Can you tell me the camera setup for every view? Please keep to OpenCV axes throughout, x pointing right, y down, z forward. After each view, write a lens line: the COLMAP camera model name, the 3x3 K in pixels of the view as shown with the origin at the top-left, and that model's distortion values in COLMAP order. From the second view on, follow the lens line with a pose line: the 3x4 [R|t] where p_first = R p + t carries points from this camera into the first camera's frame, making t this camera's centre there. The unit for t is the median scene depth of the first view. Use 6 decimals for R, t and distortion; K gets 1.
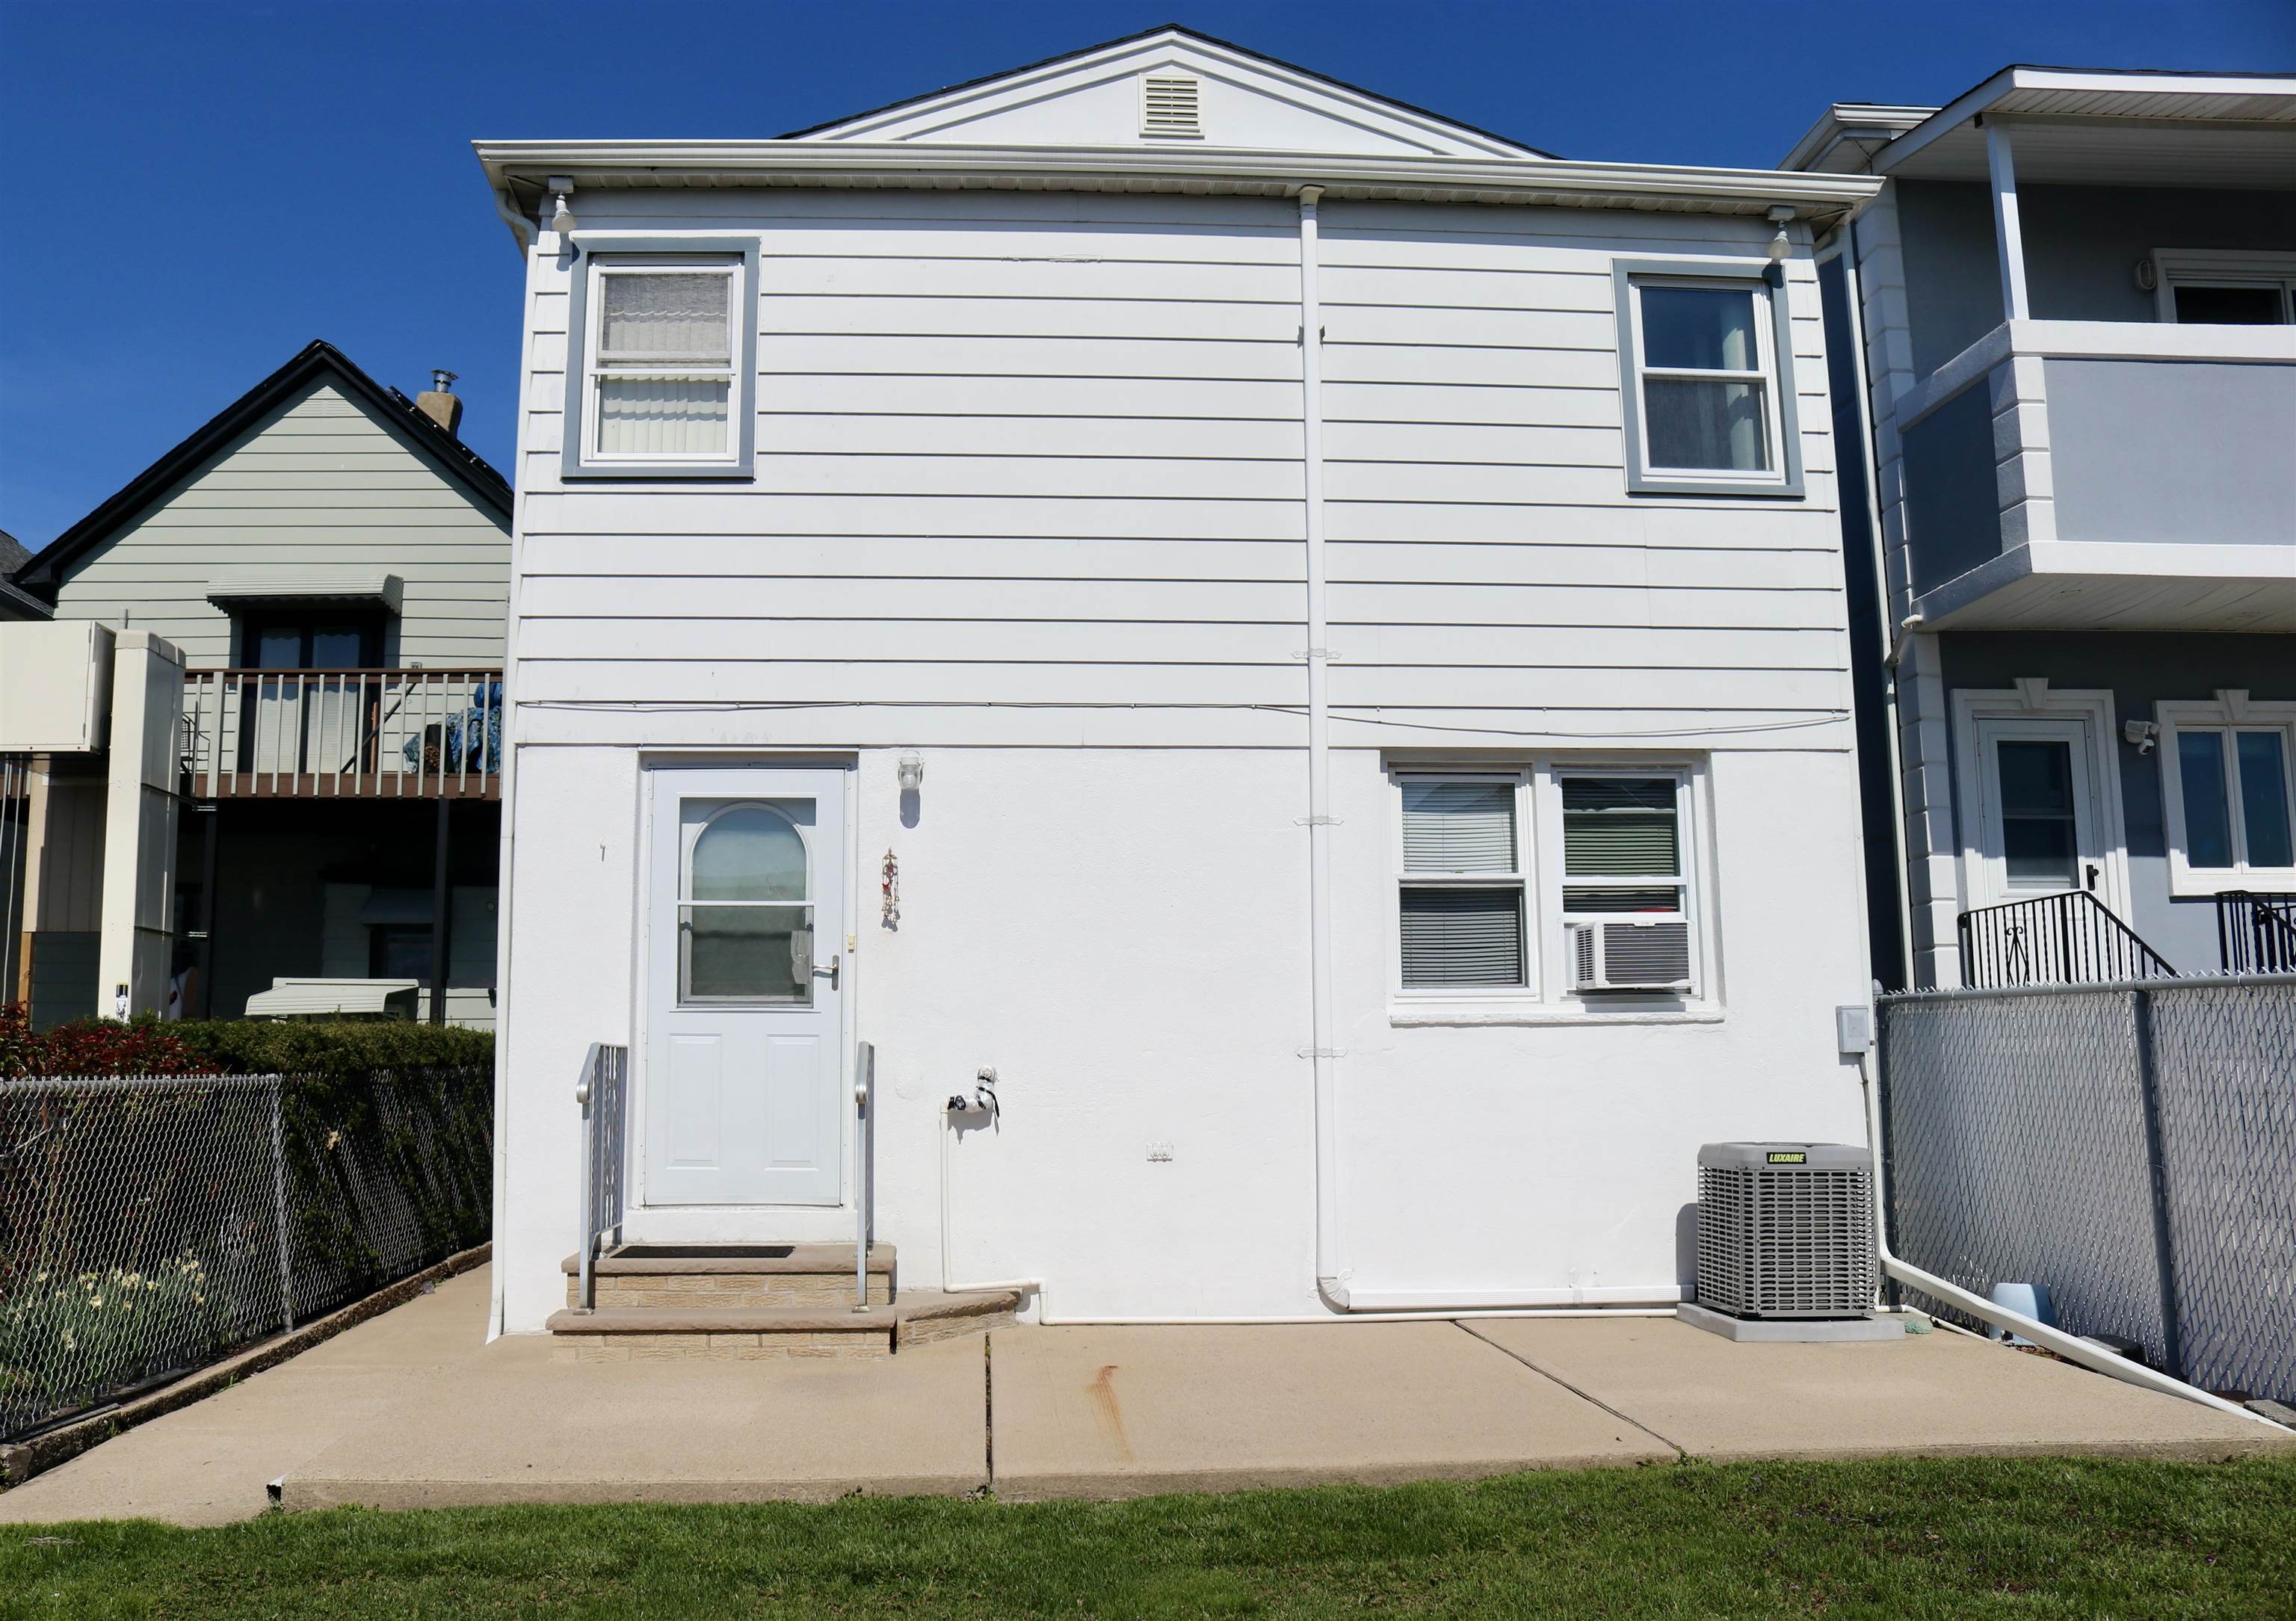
lens RADIAL K [[1863.1, 0, 1013.1], [0, 1863.1, 804.5], [0, 0, 1]] dist [-0.151578, 0.082203]
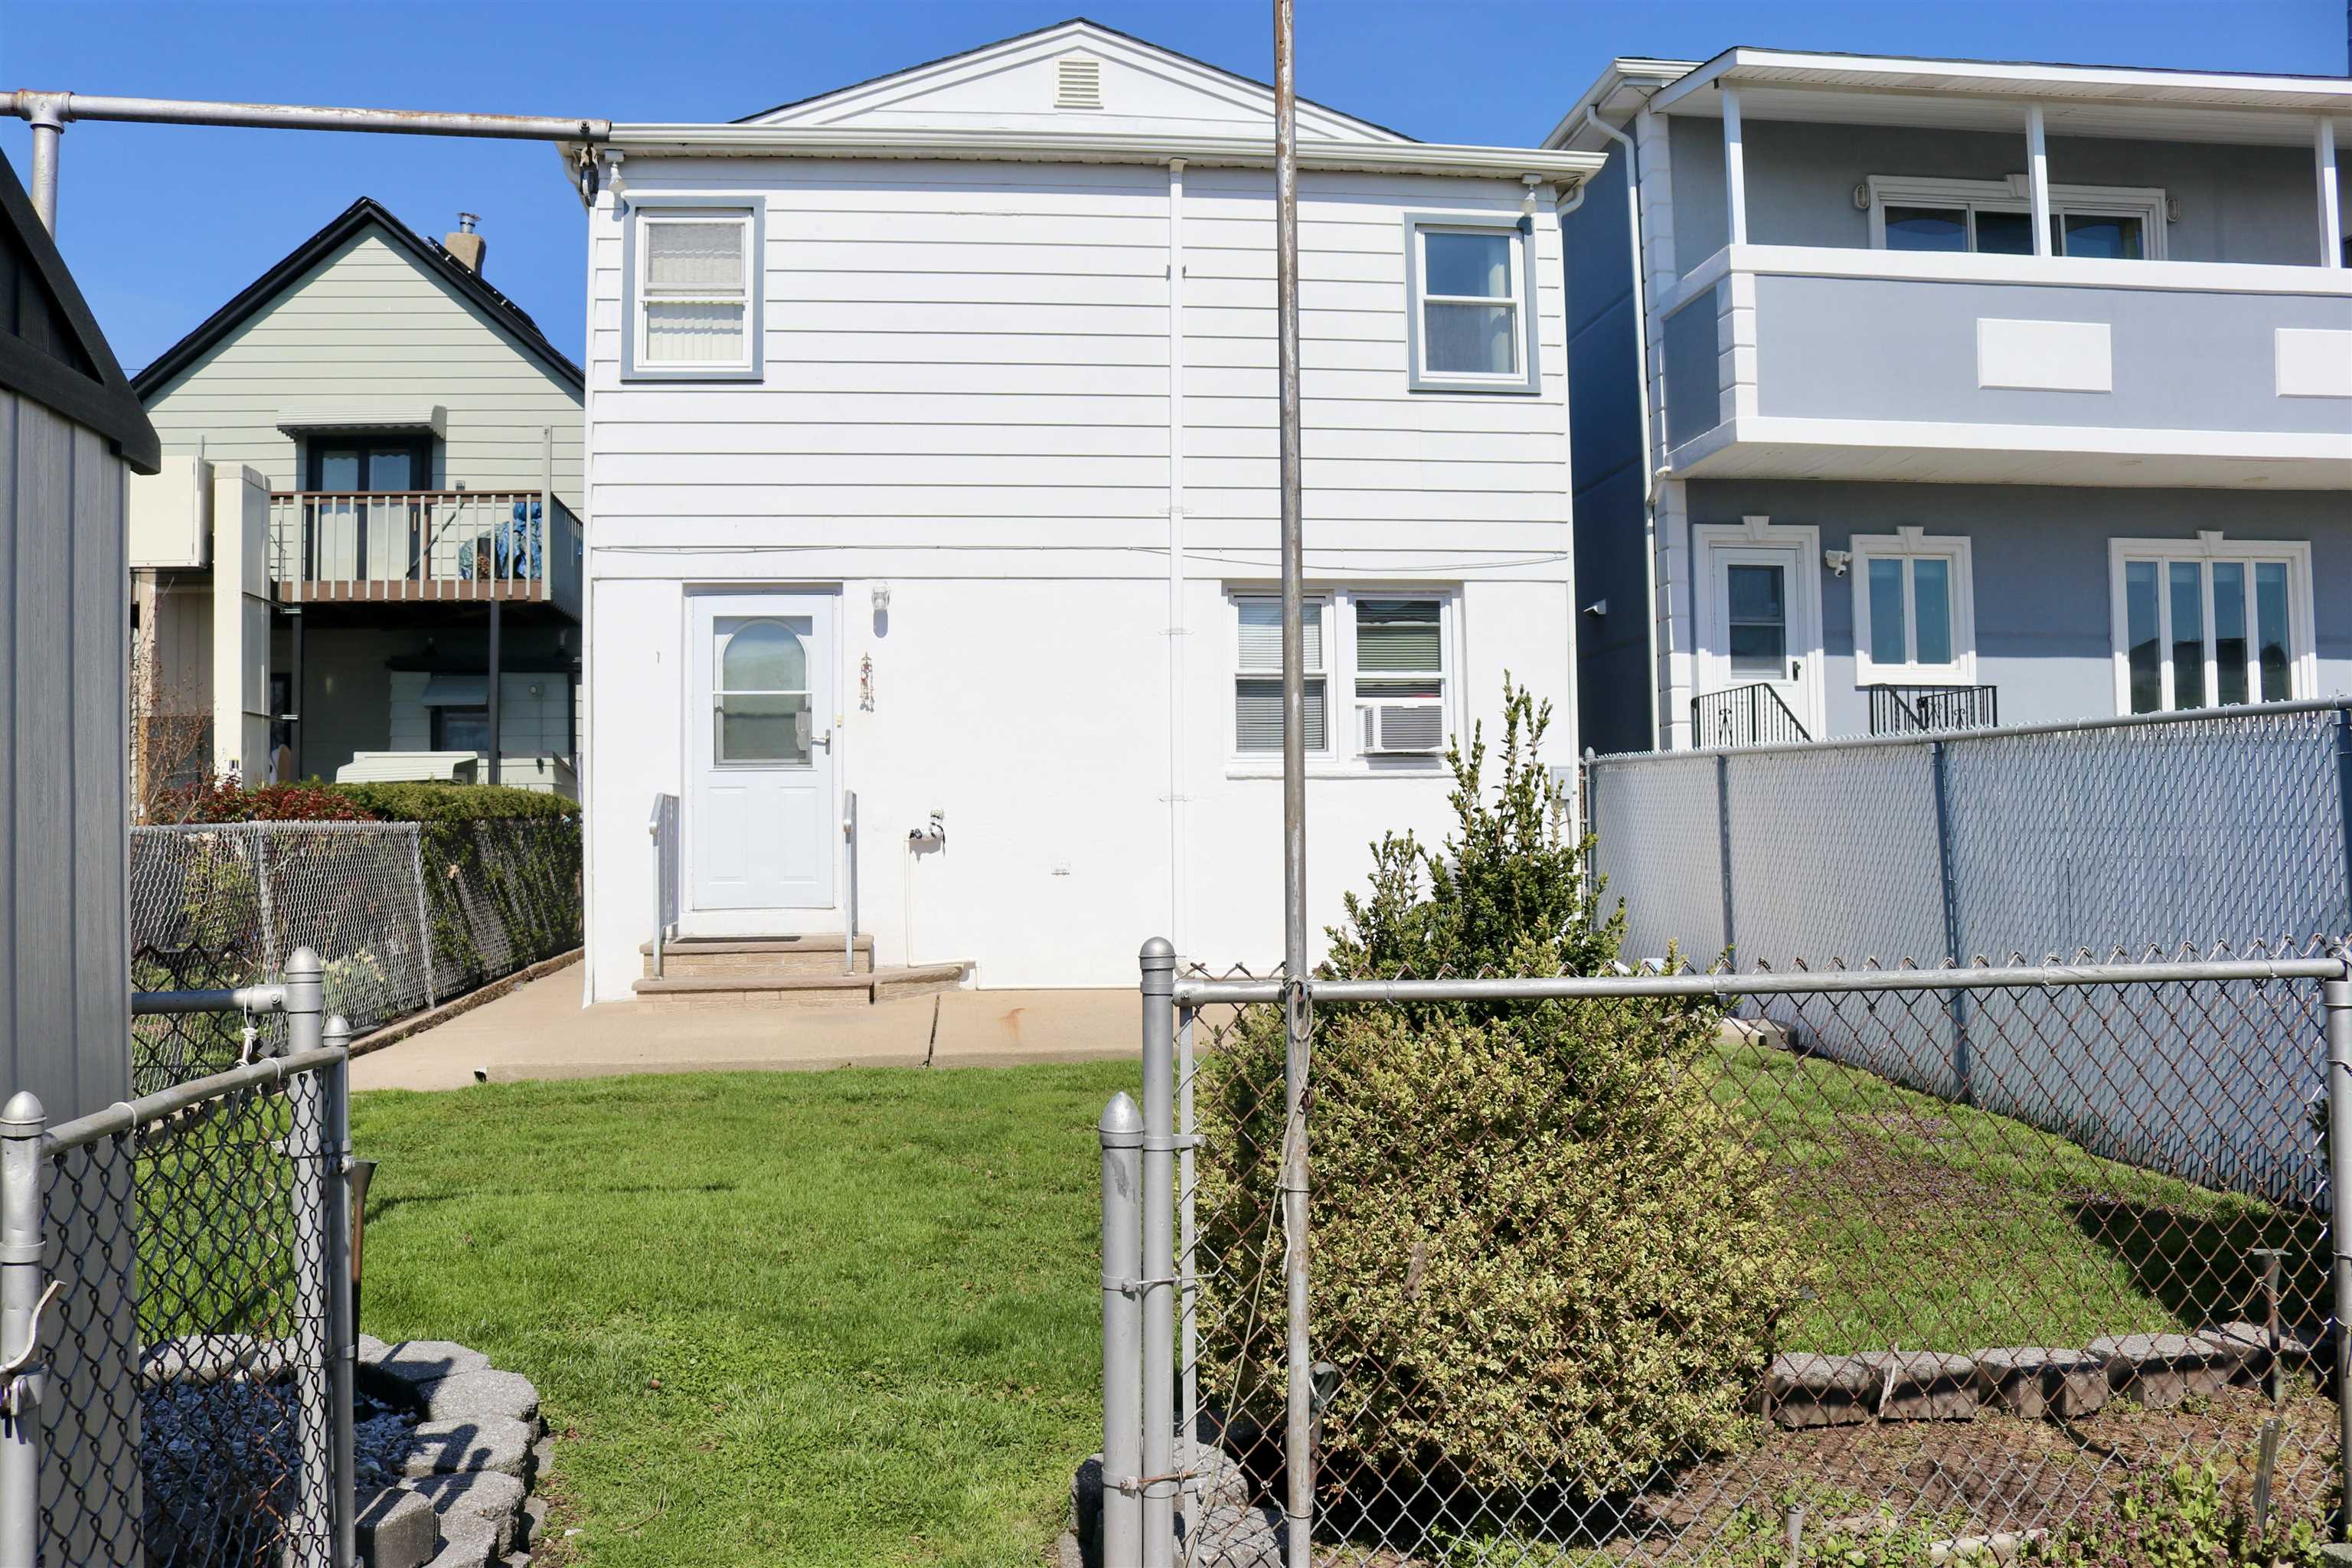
lens RADIAL K [[1955.7, 0, 1129.4], [0, 1955.7, 774.4], [0, 0, 1]] dist [-0.156949, 0.128043]
pose [[0.998017, -0.005484, 0.062704, 0.036242], [-0.001243, 0.994285, 0.106751, -0.039682], [-0.062931, -0.106617, 0.992307, -0.444678]]
